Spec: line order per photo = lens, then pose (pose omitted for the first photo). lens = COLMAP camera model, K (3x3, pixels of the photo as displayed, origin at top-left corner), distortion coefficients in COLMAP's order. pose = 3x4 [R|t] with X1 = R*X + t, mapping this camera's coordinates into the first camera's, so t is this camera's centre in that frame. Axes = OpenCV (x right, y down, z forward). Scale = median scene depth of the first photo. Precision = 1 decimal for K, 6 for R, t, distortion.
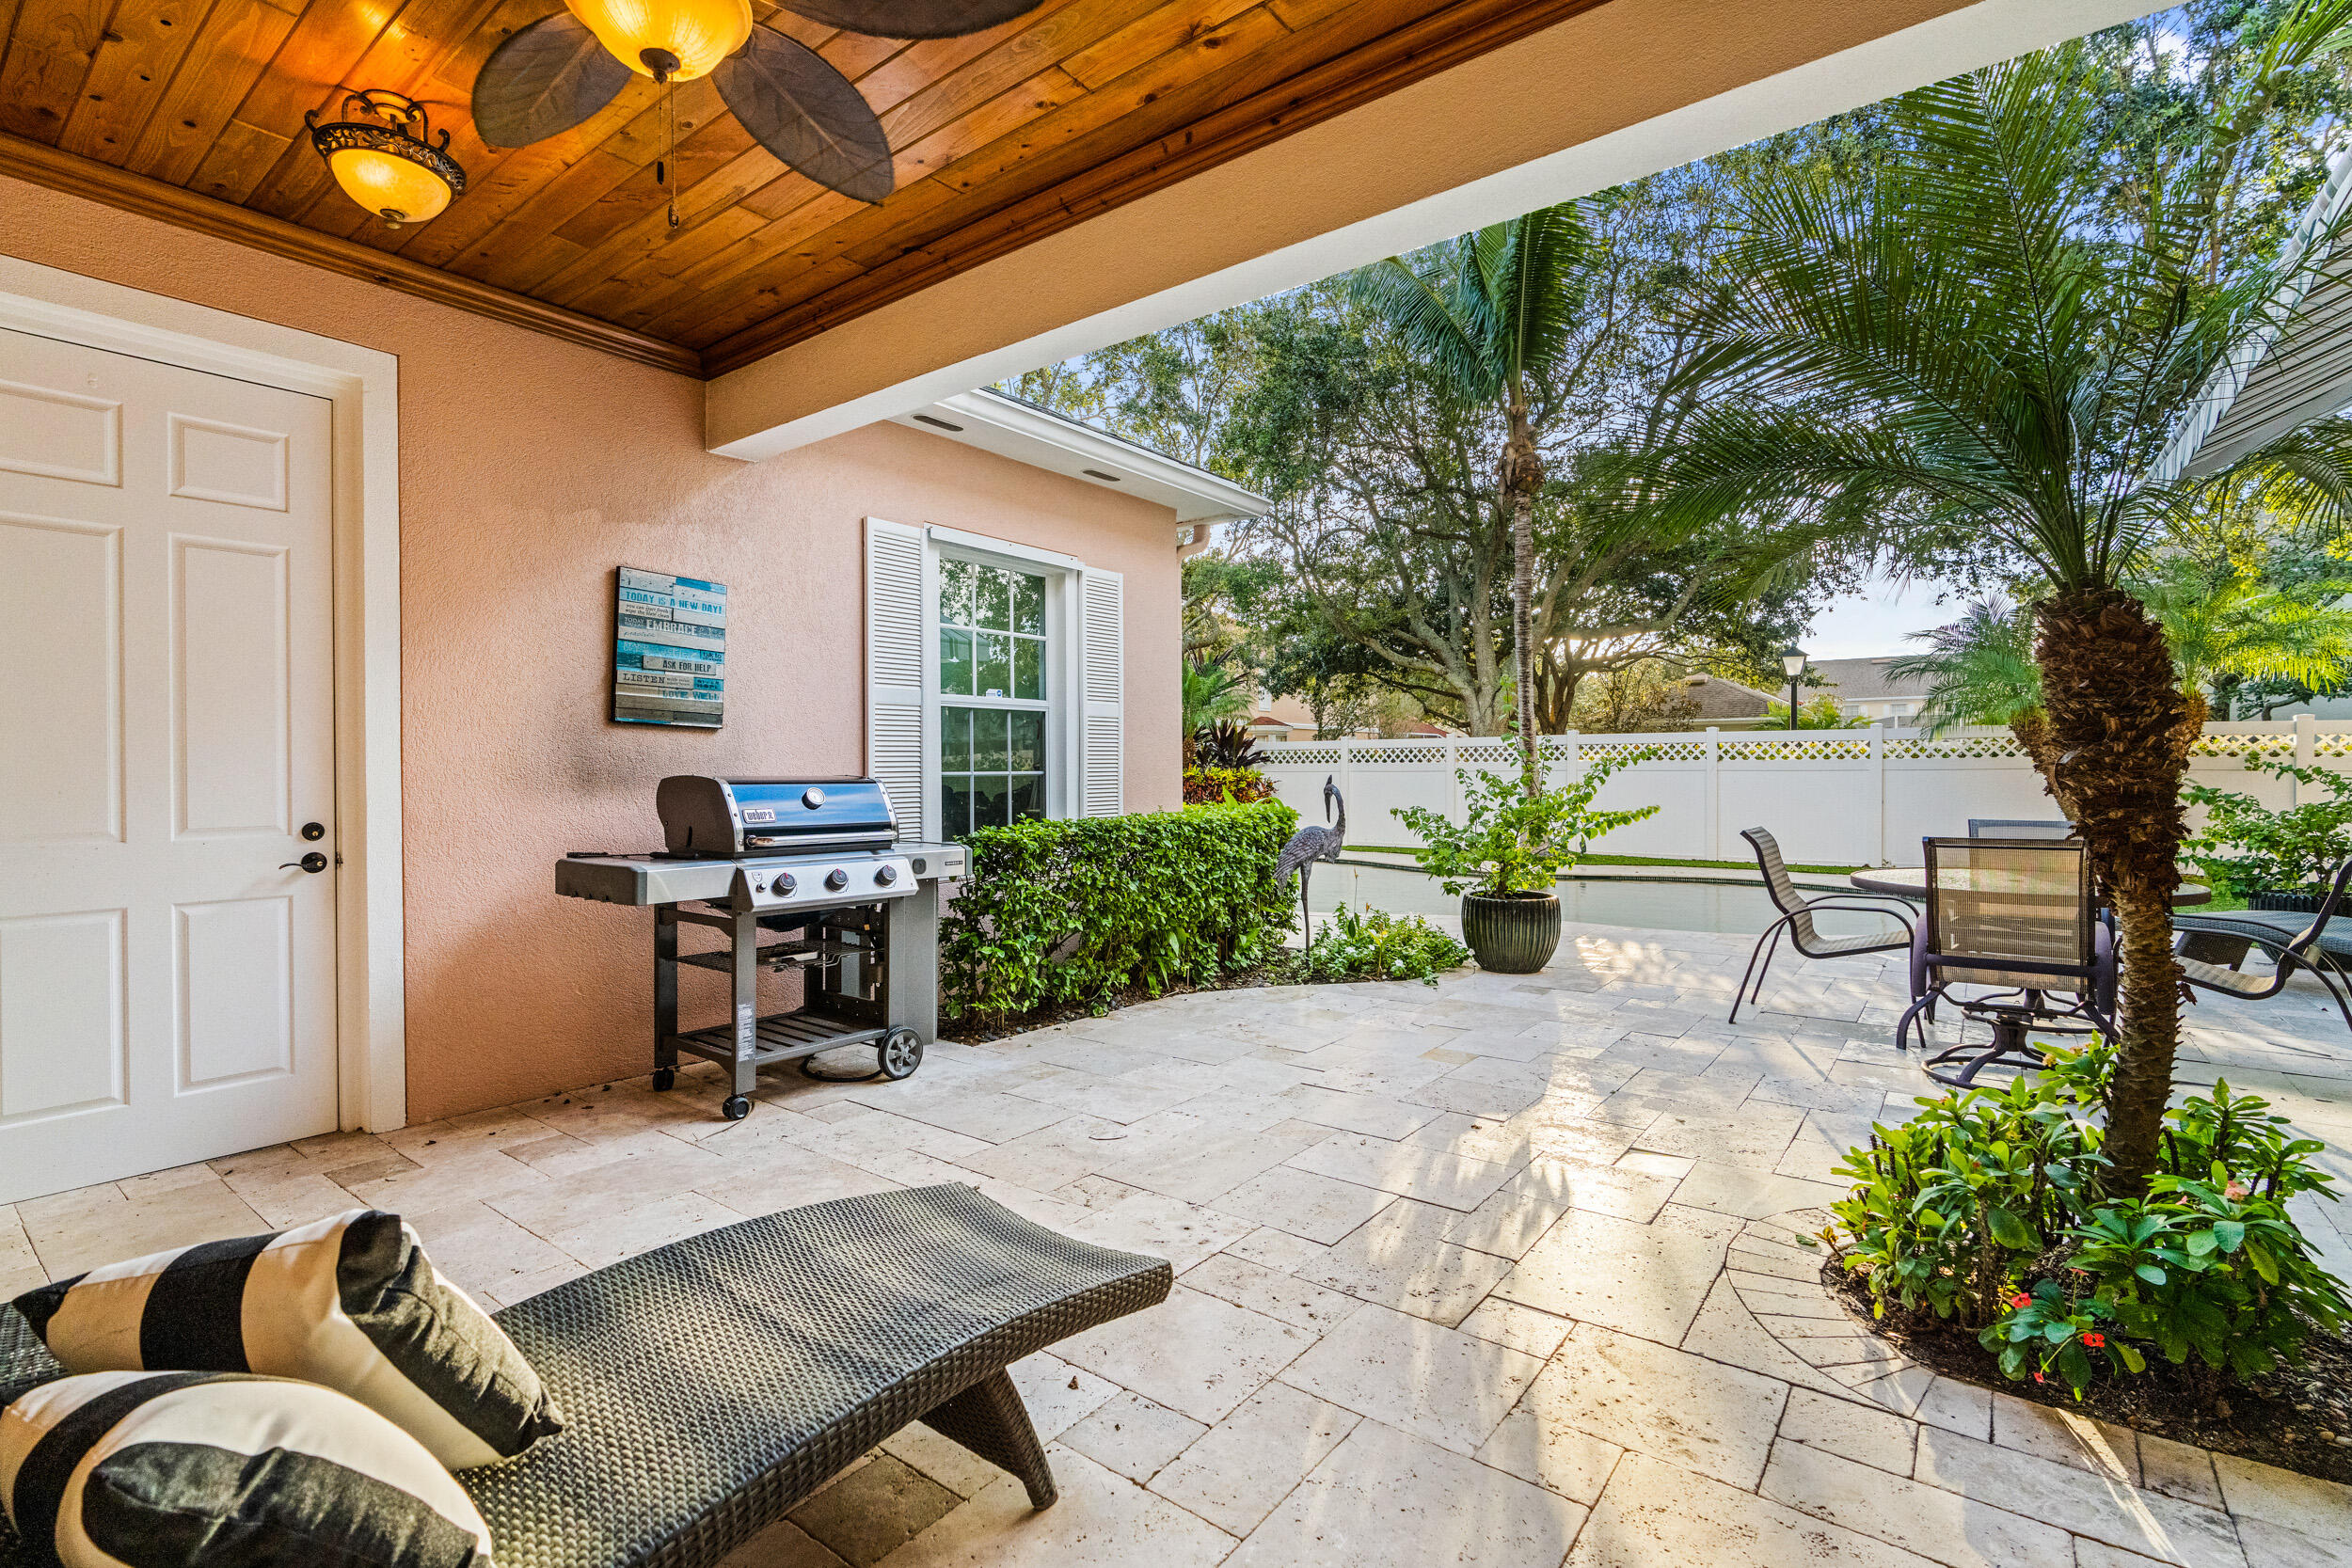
lens RADIAL K [[1062.8, 0, 1173.3], [0, 1062.8, 780.0], [0, 0, 1]] dist [0.003856, 0.000256]
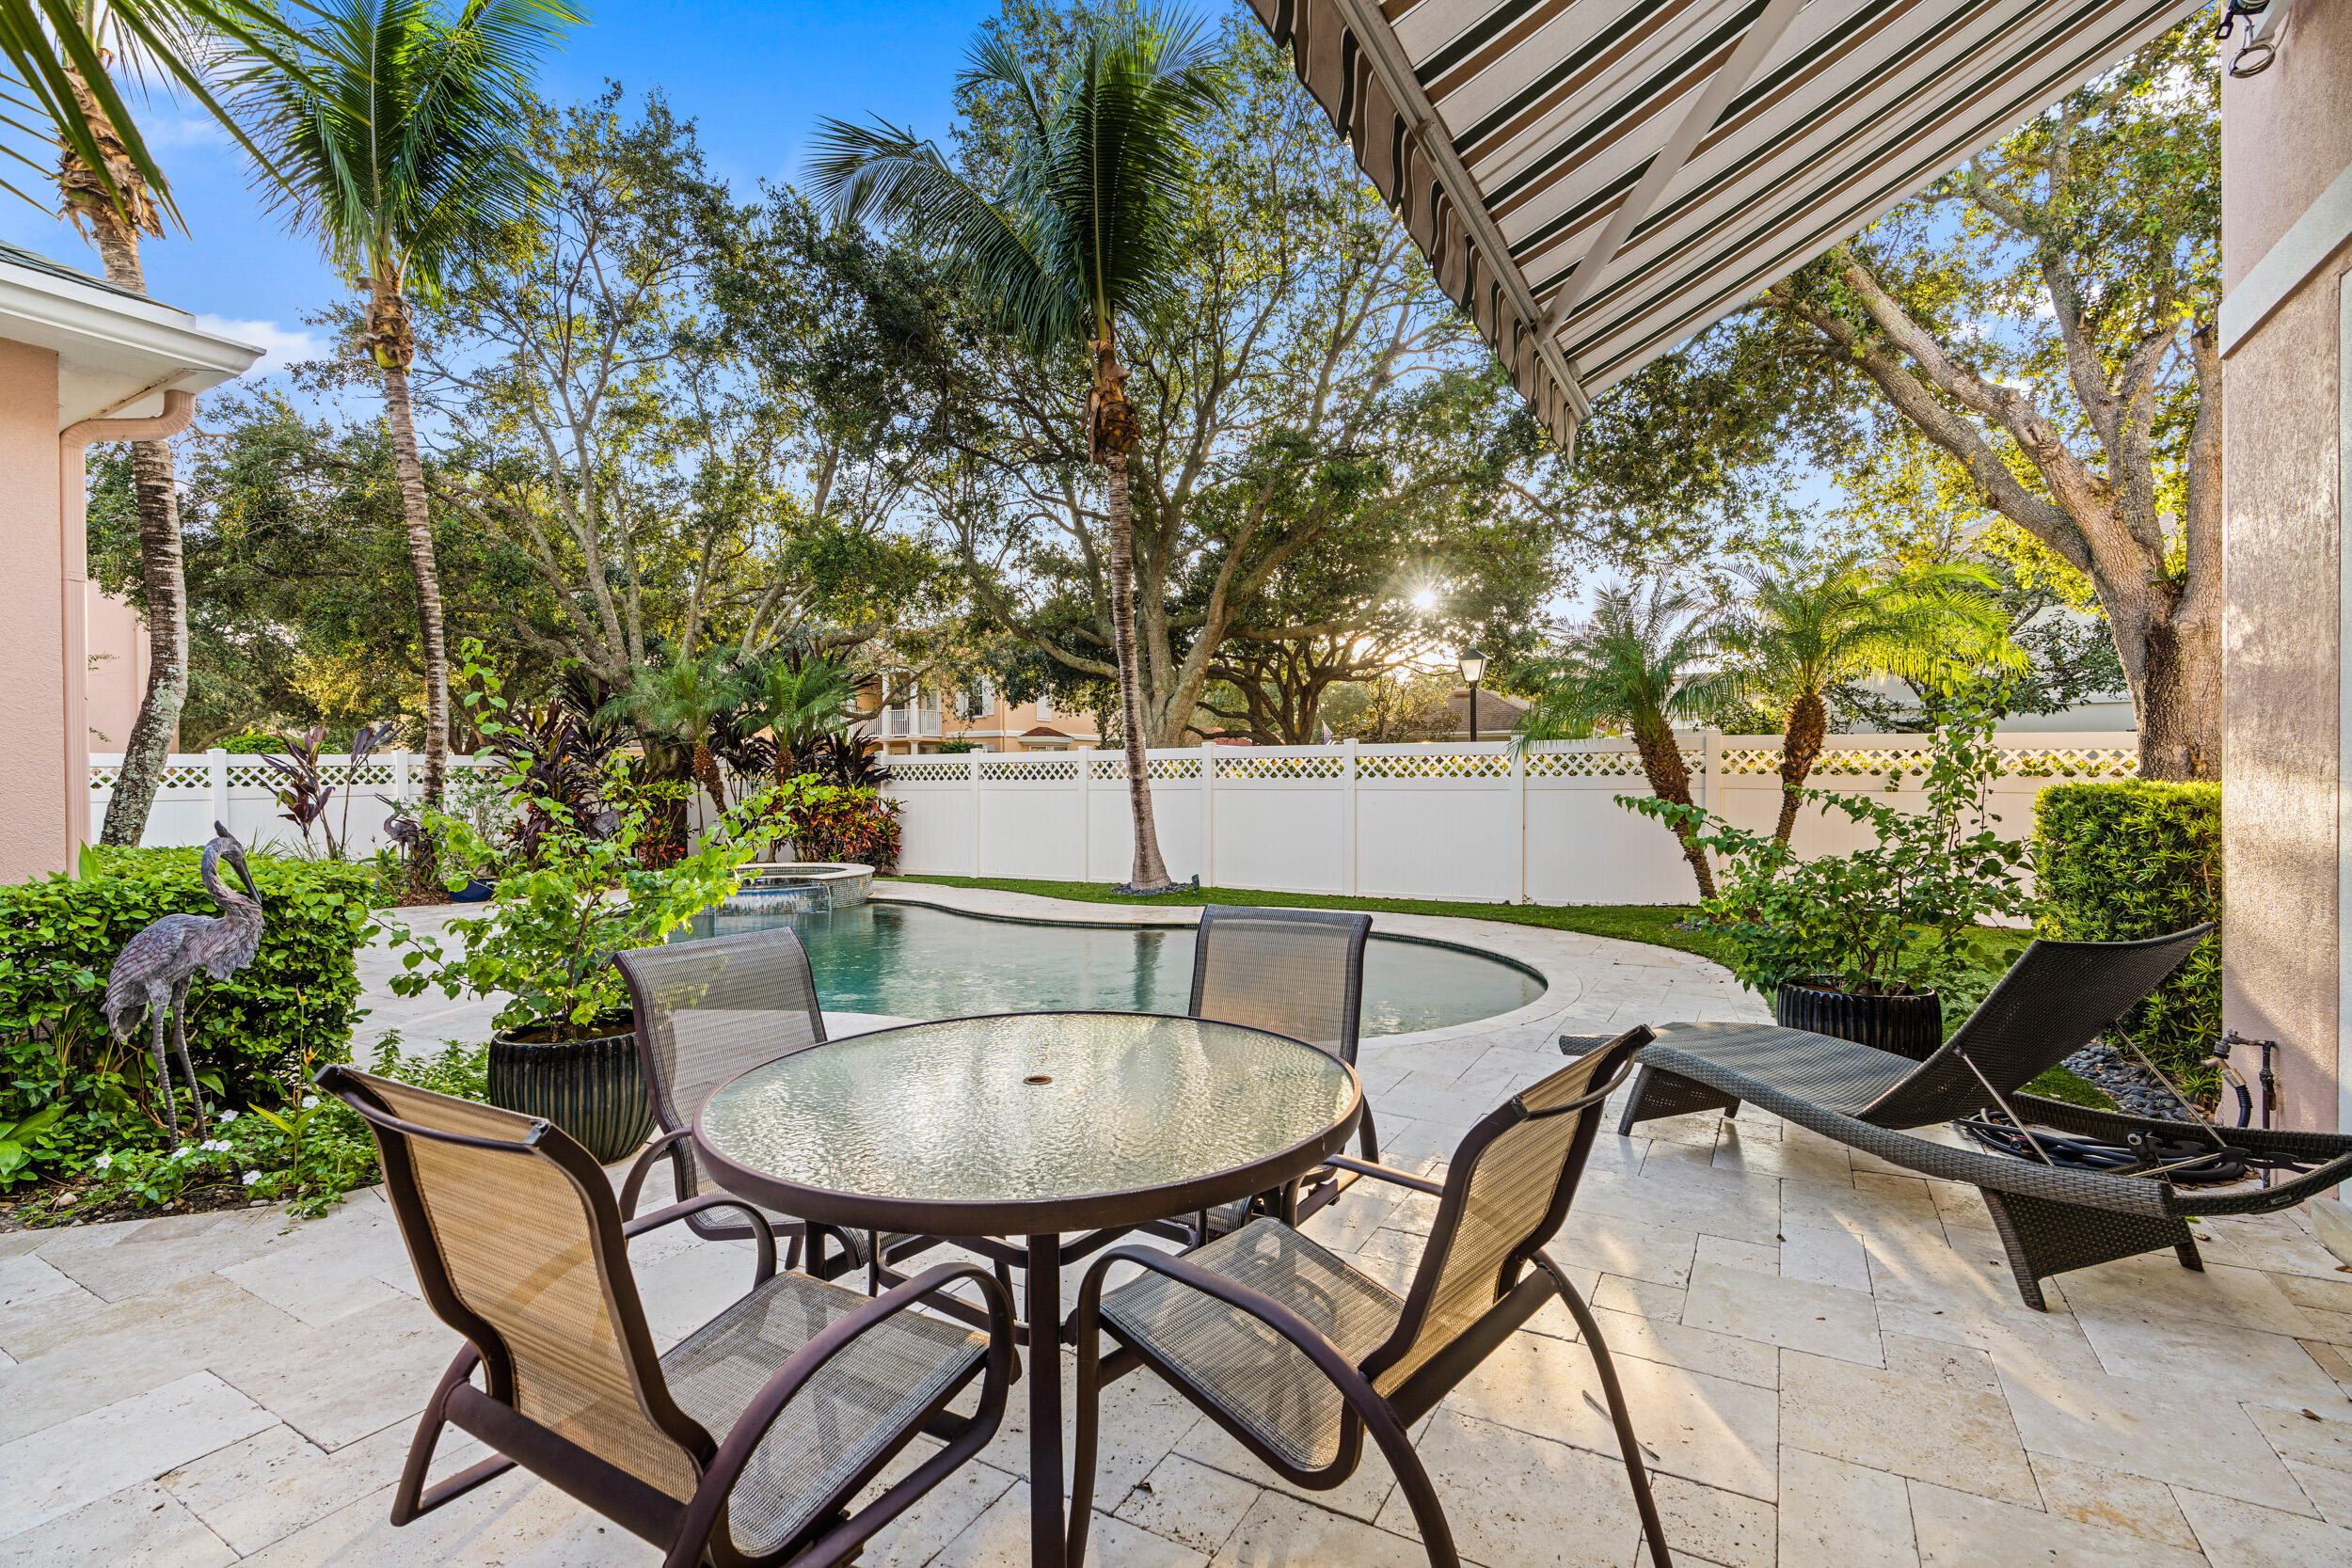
lens RADIAL K [[1062.8, 0, 1177.1], [0, 1062.8, 786.6], [0, 0, 1]] dist [0.003856, 0.000256]
pose [[0.990673, -0.002438, 0.136237, 0.256727], [0.003013, 0.999987, -0.004013, -0.008568], [-0.136225, 0.004386, 0.990668, 0.181692]]
